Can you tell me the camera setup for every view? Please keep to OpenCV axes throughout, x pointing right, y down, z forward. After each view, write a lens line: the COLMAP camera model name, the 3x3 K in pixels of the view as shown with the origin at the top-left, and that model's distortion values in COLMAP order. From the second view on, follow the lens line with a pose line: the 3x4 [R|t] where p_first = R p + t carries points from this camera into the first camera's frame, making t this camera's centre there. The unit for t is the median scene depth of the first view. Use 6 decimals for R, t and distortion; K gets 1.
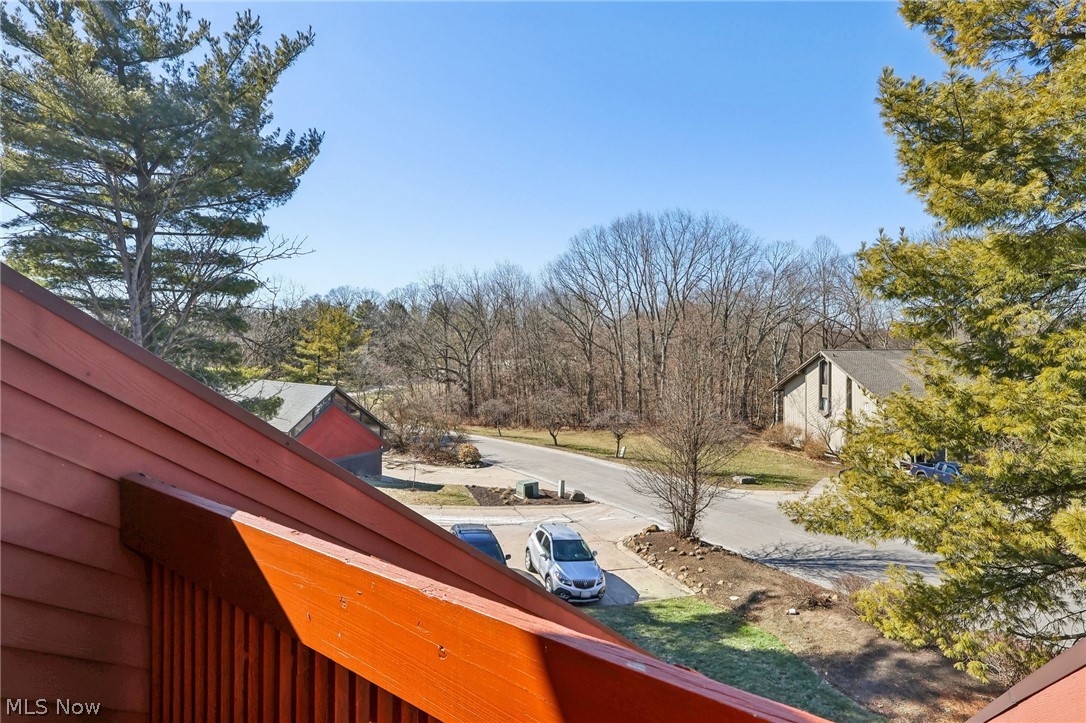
lens RADIAL K [[511.1, 0, 541.4], [0, 511.1, 341.8], [0, 0, 1]] dist [-0.002021, -0.000872]
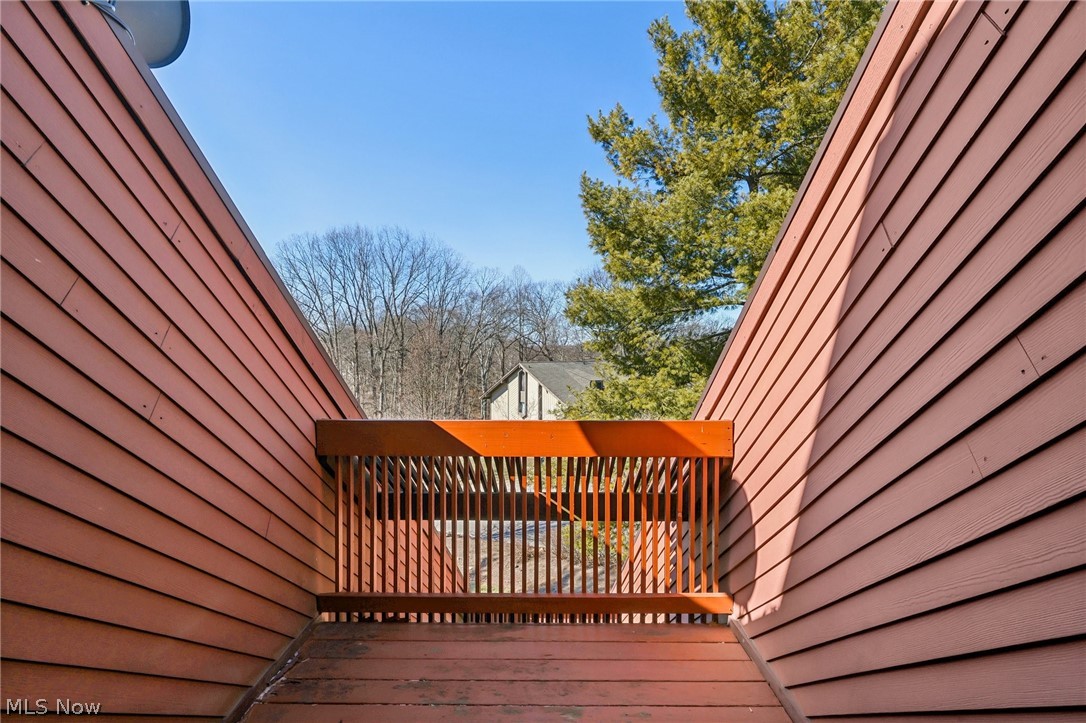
lens RADIAL K [[504.1, 0, 543.4], [0, 504.1, 364.9], [0, 0, 1]] dist [-0.003183, -0.000406]
pose [[0.847850, -0.010819, 0.530126, -0.024280], [0.001616, 0.999840, 0.017821, 0.000729], [-0.530234, -0.014253, 0.847732, -0.022522]]
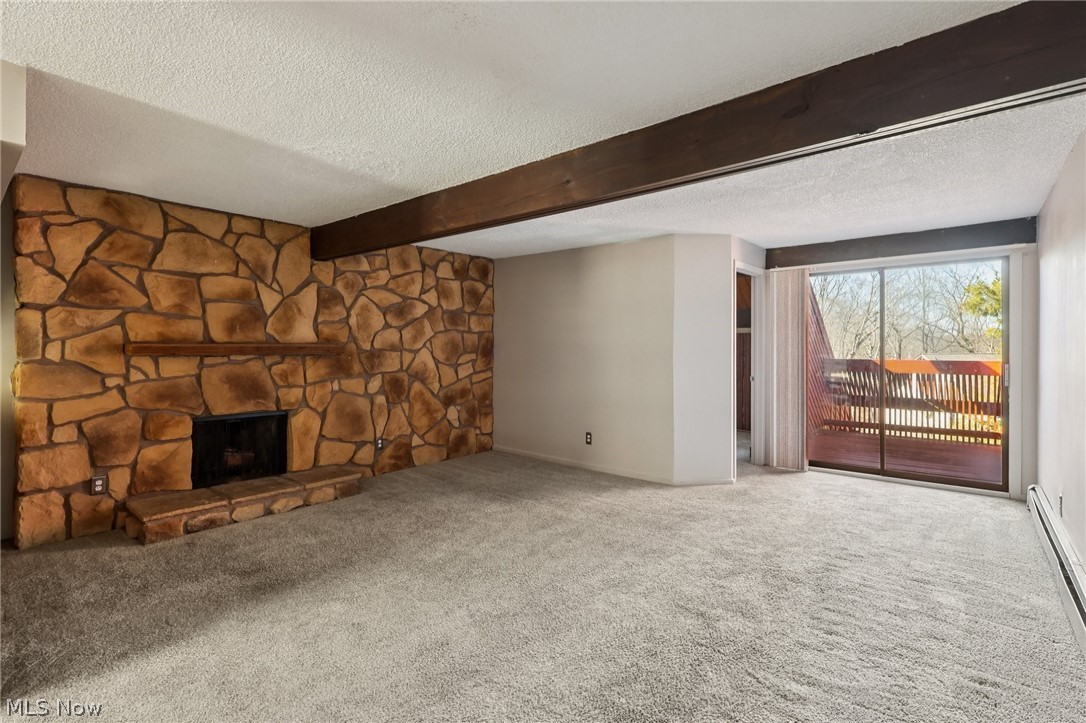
lens RADIAL K [[508.2, 0, 544.0], [0, 508.2, 345.1], [0, 0, 1]] dist [-0.003490, 0.000276]
pose [[0.991345, 0.001125, -0.131281, -0.069271], [-0.001730, 0.999988, -0.004494, 0.003265], [0.131275, 0.004683, 0.991335, -0.108218]]
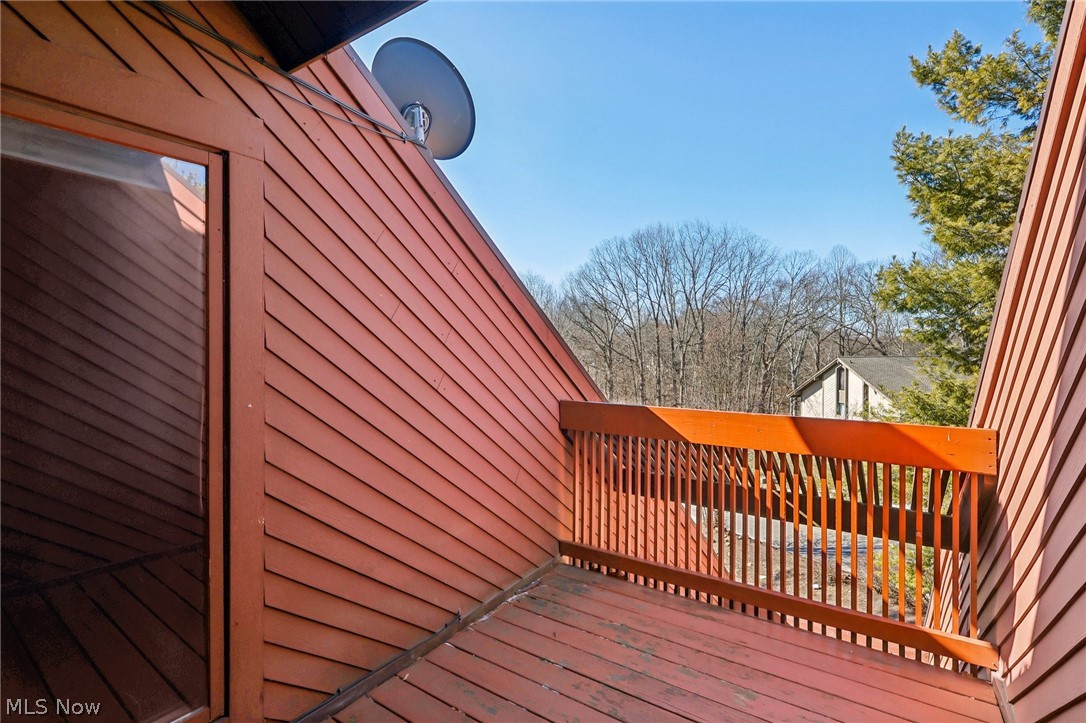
lens RADIAL K [[504.9, 0, 542.4], [0, 504.9, 352.3], [0, 0, 1]] dist [-0.001939, 0.000261]
pose [[0.999638, -0.000591, -0.026890, -0.018792], [0.000734, 0.999986, 0.005308, 0.000749], [0.026887, -0.005326, 0.999624, -0.029551]]
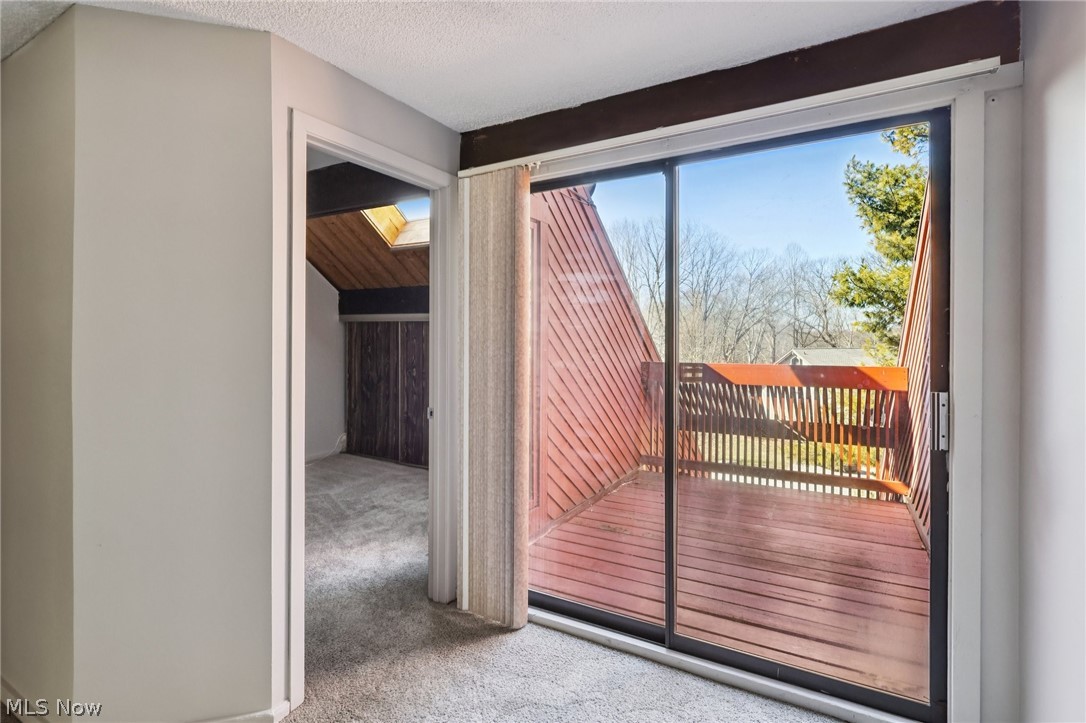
lens RADIAL K [[511.1, 0, 541.4], [0, 511.1, 341.8], [0, 0, 1]] dist [-0.002021, -0.000872]
pose [[0.998784, 0.001346, 0.049280, -0.037838], [-0.001287, 0.999998, -0.001235, 0.002904], [-0.049281, 0.001170, 0.998784, -0.056672]]
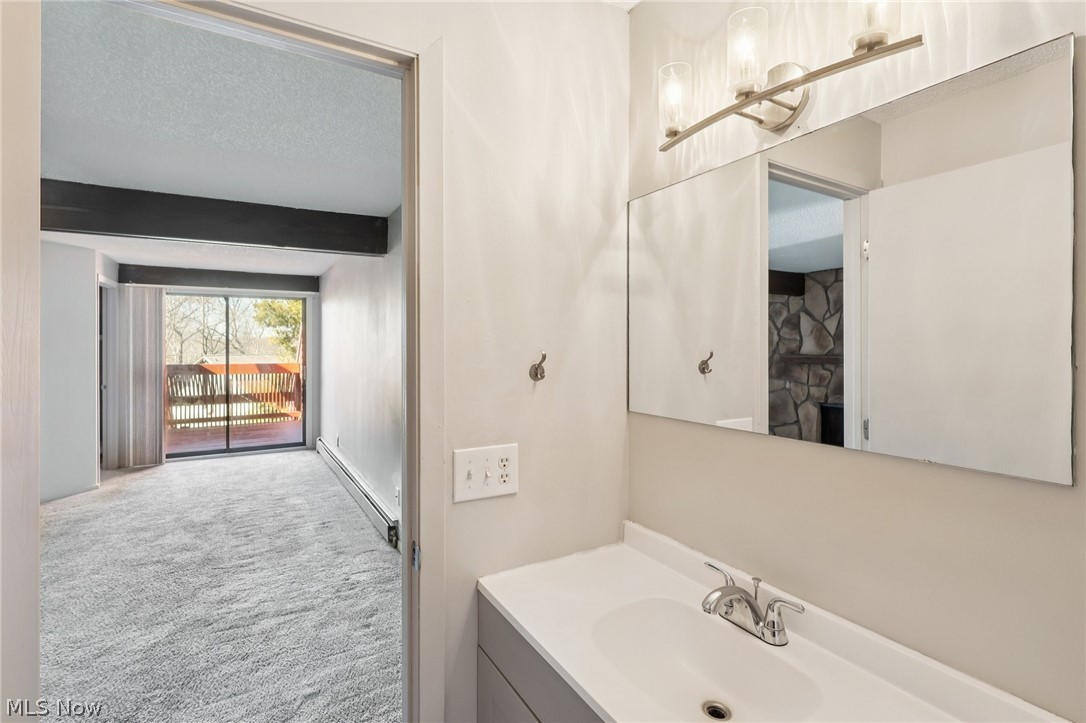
lens RADIAL K [[501.2, 0, 542.1], [0, 501.2, 349.0], [0, 0, 1]] dist [0.001101, 0.000111]
pose [[0.443426, -0.000402, 0.896311, -0.090764], [0.000695, 1.000000, 0.000105, 0.001817], [-0.896310, 0.000577, 0.443427, -0.126186]]
